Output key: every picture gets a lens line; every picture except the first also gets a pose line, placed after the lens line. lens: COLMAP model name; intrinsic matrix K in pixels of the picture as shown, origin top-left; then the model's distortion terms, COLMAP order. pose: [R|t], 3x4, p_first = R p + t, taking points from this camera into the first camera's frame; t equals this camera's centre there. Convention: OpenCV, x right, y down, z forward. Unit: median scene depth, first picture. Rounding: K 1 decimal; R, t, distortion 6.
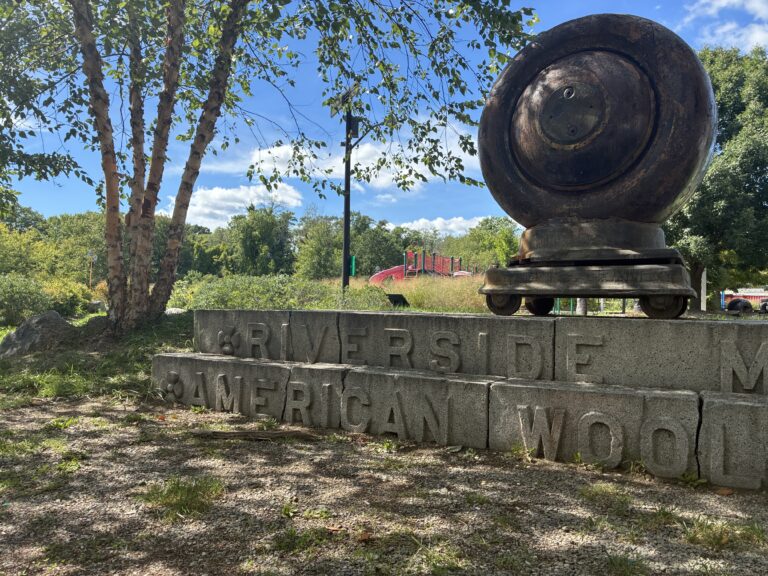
lens RADIAL K [[580.5, 0, 385.5], [0, 580.5, 290.4], [0, 0, 1]] dist [0.002010, 0.000056]
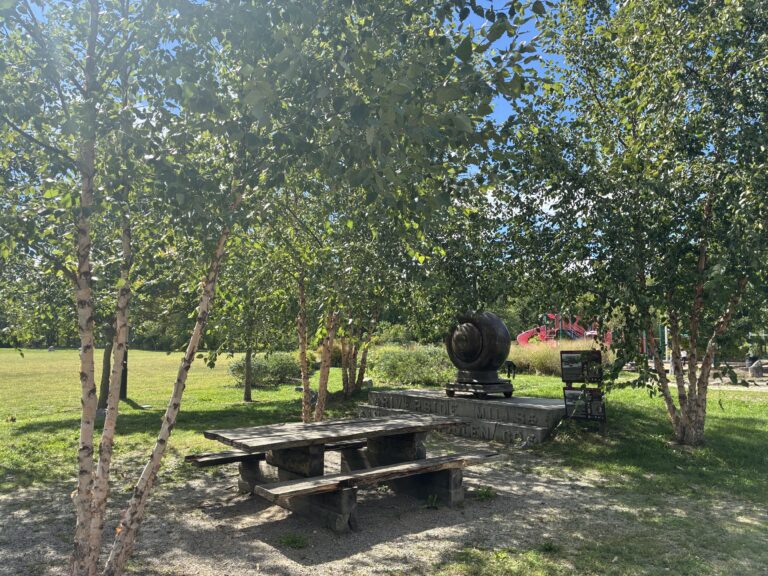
lens RADIAL K [[580.5, 0, 383.7], [0, 580.5, 287.3], [0, 0, 1]] dist [0.002010, 0.000056]
pose [[0.947543, -0.045404, -0.316386, 0.837443], [0.022581, 0.996895, -0.075434, -0.313168], [0.318828, 0.064332, 0.945627, -2.172490]]
